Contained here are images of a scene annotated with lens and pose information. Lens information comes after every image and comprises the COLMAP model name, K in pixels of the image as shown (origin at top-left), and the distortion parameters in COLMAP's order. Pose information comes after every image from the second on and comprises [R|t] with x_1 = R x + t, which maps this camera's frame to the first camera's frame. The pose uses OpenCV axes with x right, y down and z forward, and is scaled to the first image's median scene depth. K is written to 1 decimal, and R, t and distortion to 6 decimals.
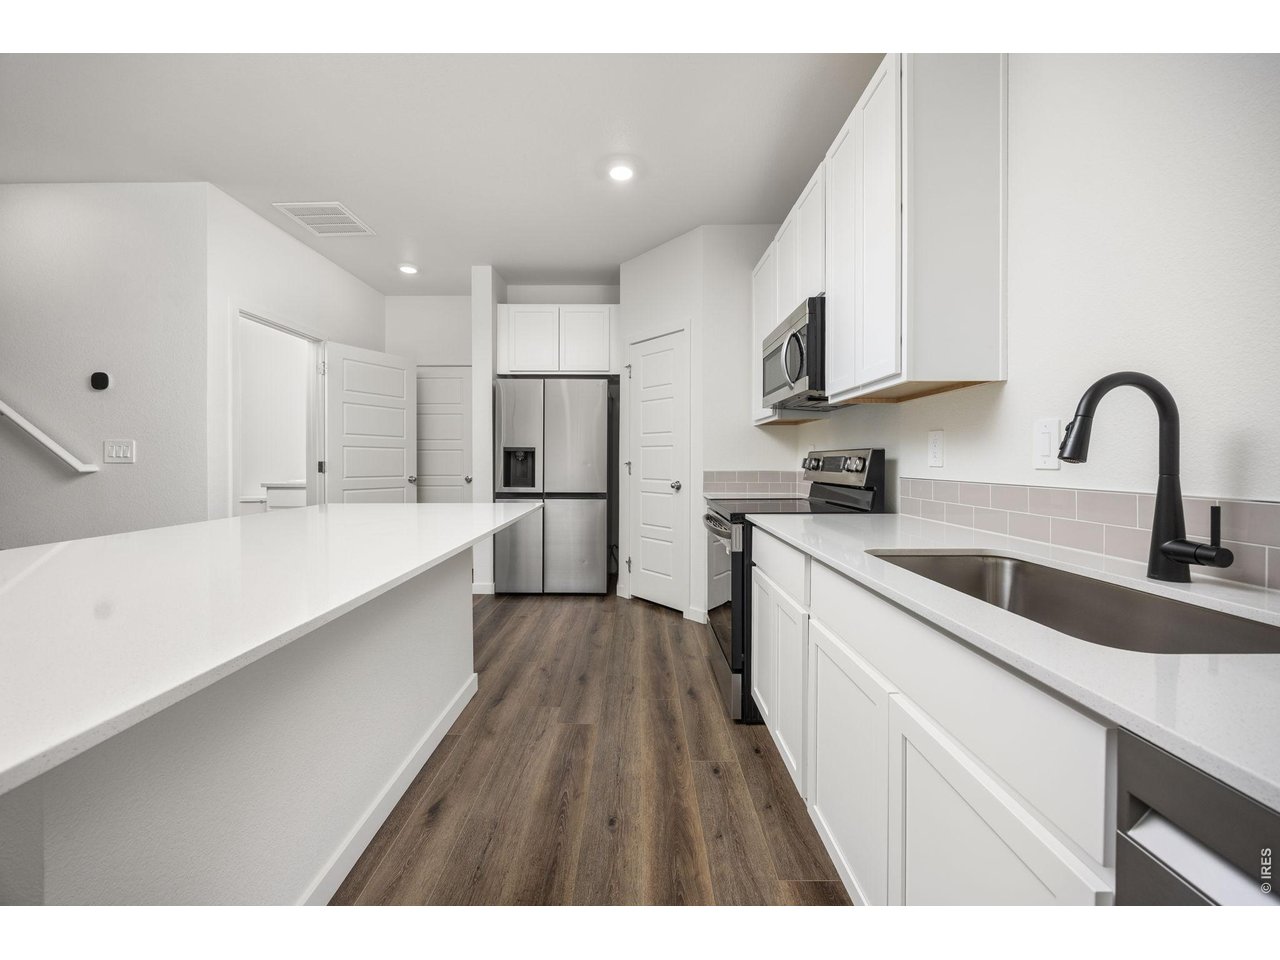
lens RADIAL K [[489.8, 0, 639.9], [0, 489.8, 465.8], [0, 0, 1]] dist [-0.003331, -0.000143]
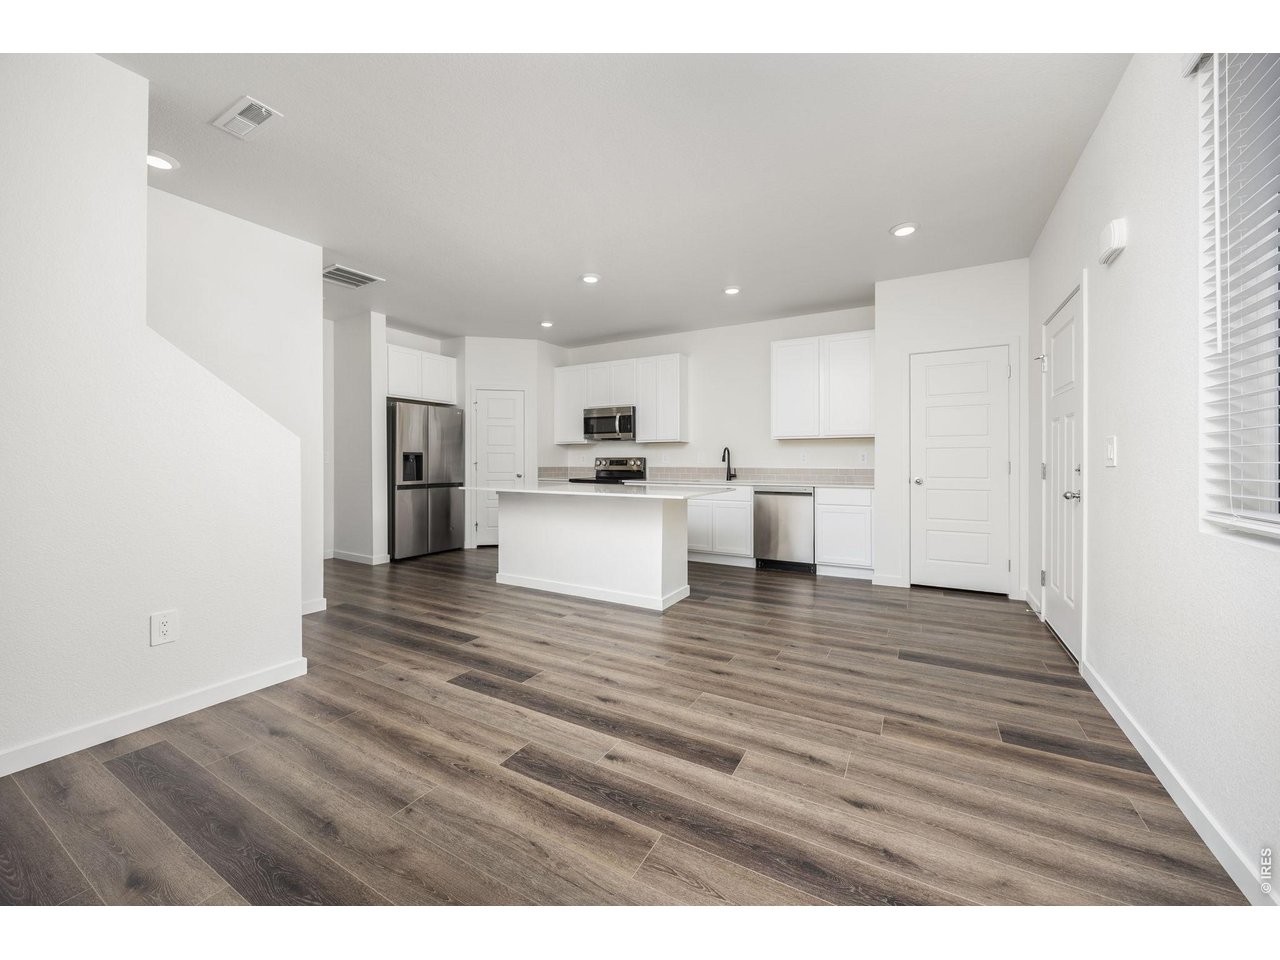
lens RADIAL K [[489.8, 0, 639.9], [0, 489.8, 465.8], [0, 0, 1]] dist [-0.003331, -0.000143]
pose [[0.498173, -0.006895, 0.867050, -1.510399], [0.009559, 0.999951, 0.002460, 0.005165], [-0.867025, 0.007062, 0.498215, -0.348817]]
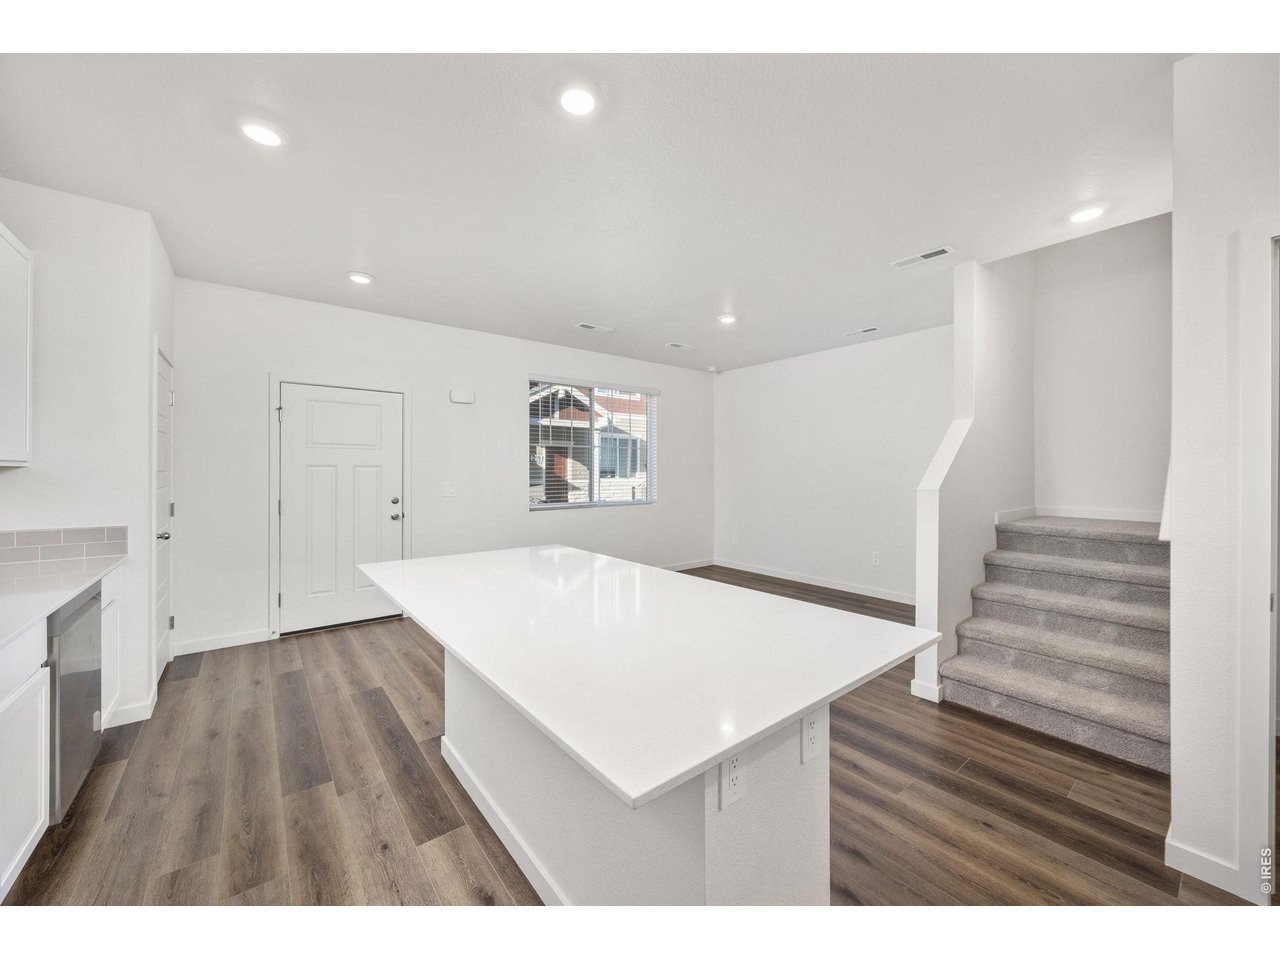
lens RADIAL K [[489.8, 0, 639.9], [0, 489.8, 465.8], [0, 0, 1]] dist [-0.003331, -0.000143]
pose [[-0.782956, -0.007202, -0.622035, -0.010737], [-0.008180, 0.999966, -0.001281, -0.086804], [0.622023, 0.004085, -0.782988, 1.023327]]
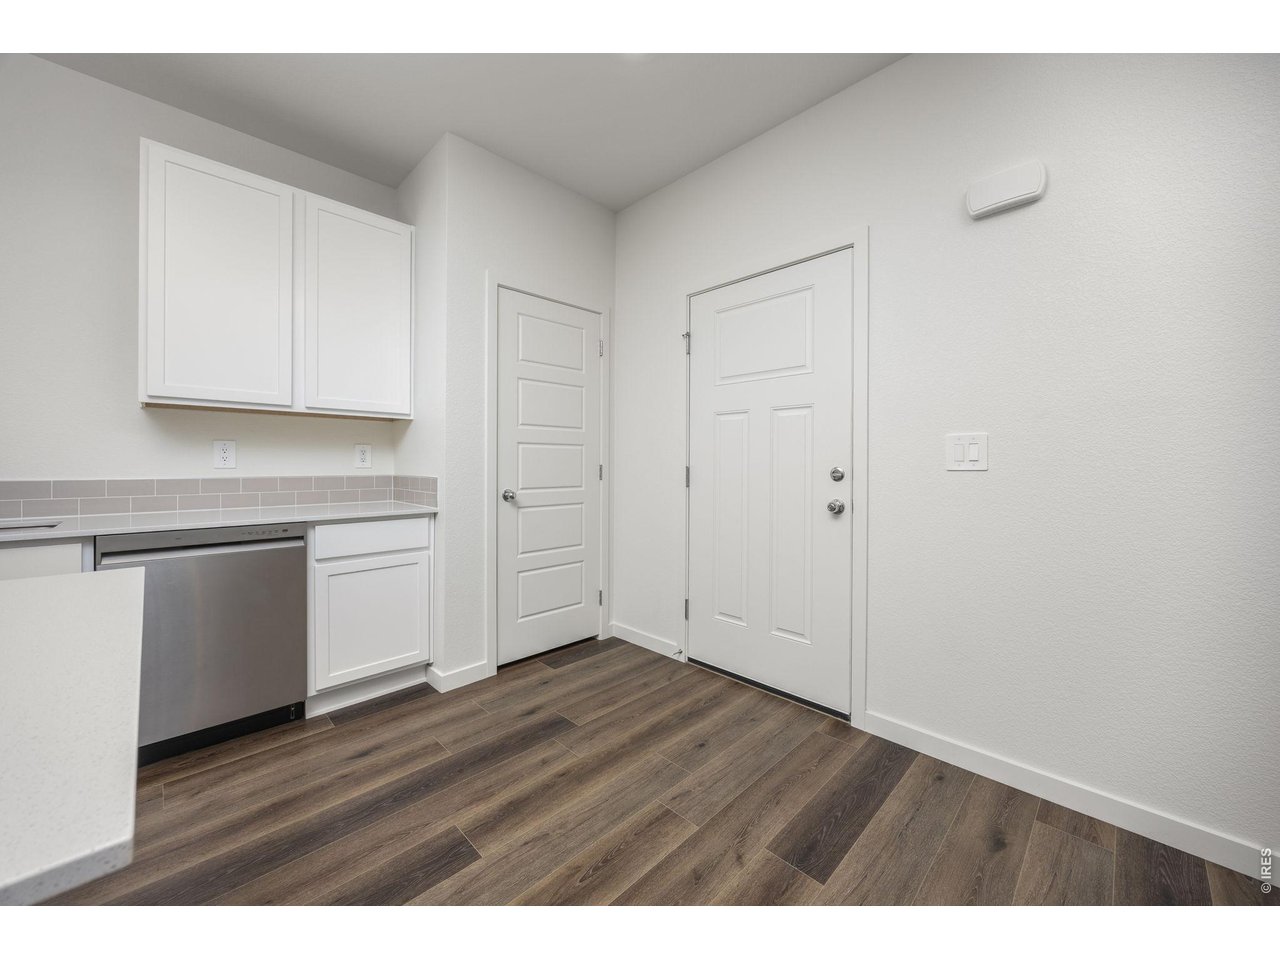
lens RADIAL K [[489.8, 0, 639.9], [0, 489.8, 465.8], [0, 0, 1]] dist [-0.003331, -0.000143]
pose [[-0.701039, -0.000691, 0.713122, -0.660494], [0.007216, 0.999941, 0.008062, 0.002994], [-0.713086, 0.010797, -0.700993, 0.105485]]
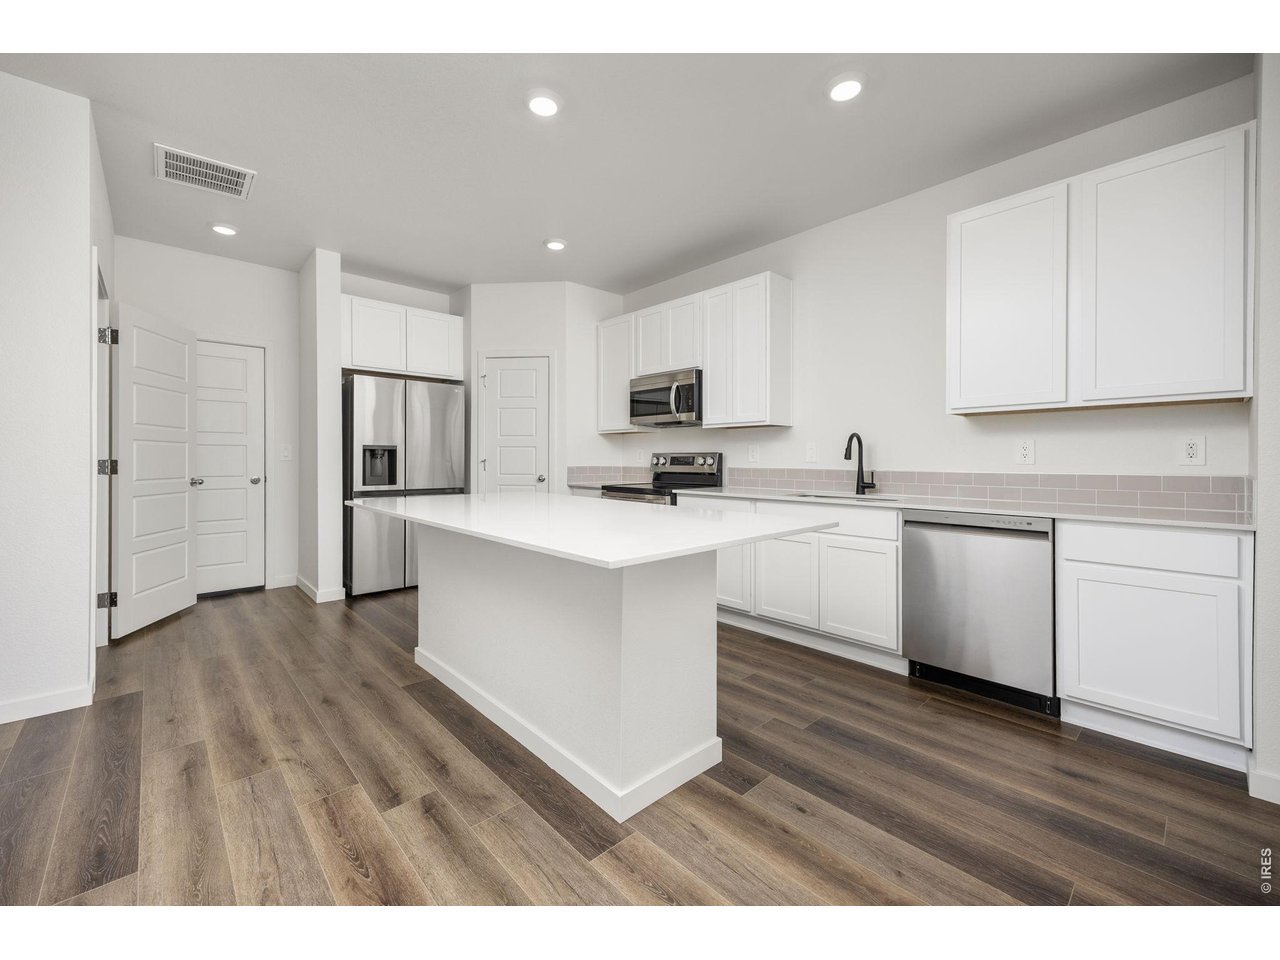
lens RADIAL K [[522.7, 0, 641.3], [0, 522.7, 460.4], [0, 0, 1]] dist [0.011488, -0.000031]
pose [[0.733788, 0.001323, 0.679378, -0.766136], [0.005268, 0.999957, -0.007637, 0.005085], [-0.679359, 0.009183, 0.733749, -0.193715]]
